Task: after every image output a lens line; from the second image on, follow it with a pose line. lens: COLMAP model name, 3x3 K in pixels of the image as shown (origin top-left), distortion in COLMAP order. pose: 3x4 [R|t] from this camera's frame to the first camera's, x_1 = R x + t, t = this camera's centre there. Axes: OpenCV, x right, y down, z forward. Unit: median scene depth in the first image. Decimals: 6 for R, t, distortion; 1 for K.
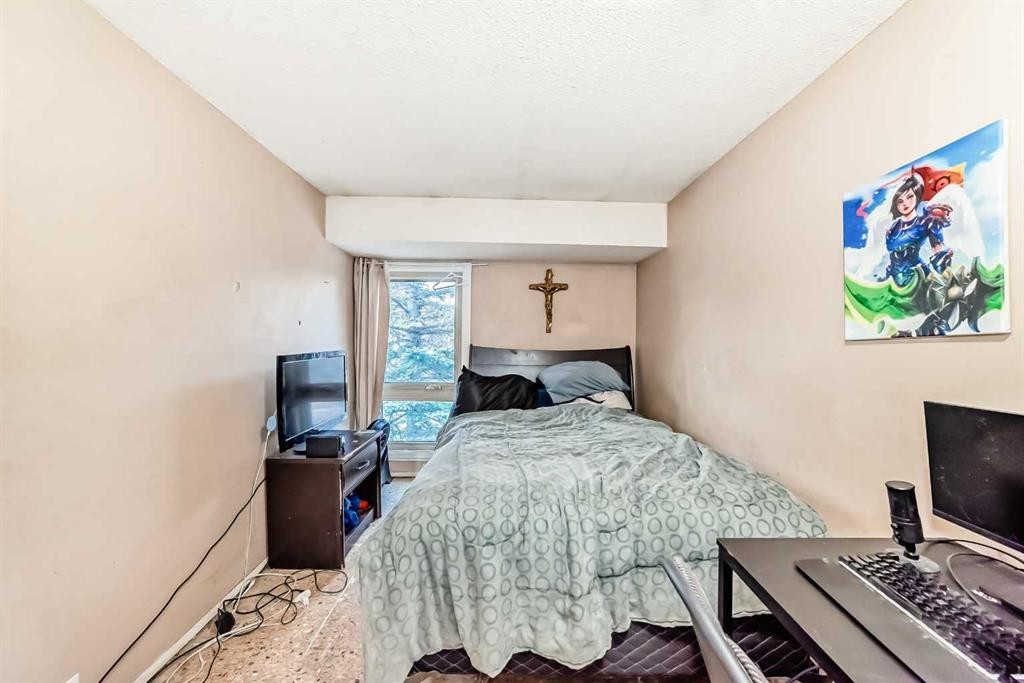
lens RADIAL K [[358.4, 0, 510.9], [0, 358.4, 339.1], [0, 0, 1]] dist [-0.000213, -0.000012]
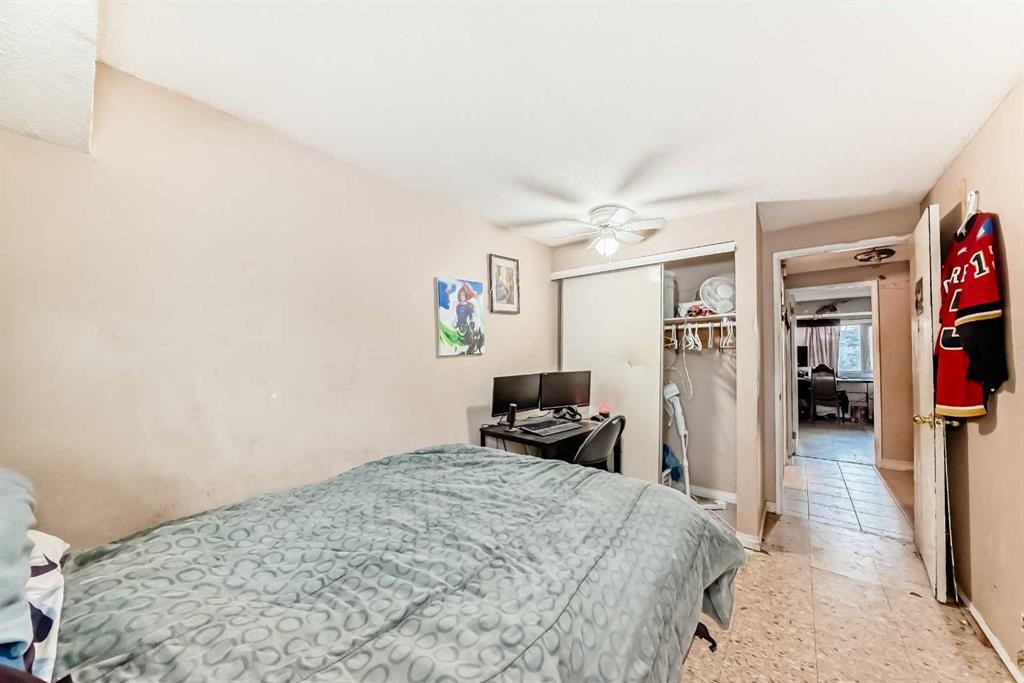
lens RADIAL K [[358.4, 0, 511.9], [0, 358.4, 346.0], [0, 0, 1]] dist [-0.000213, -0.000012]
pose [[-0.758483, 0.014826, 0.651524, -0.656788], [0.001002, 0.999767, -0.021584, -0.009646], [-0.651692, -0.015718, -0.758321, 2.557422]]
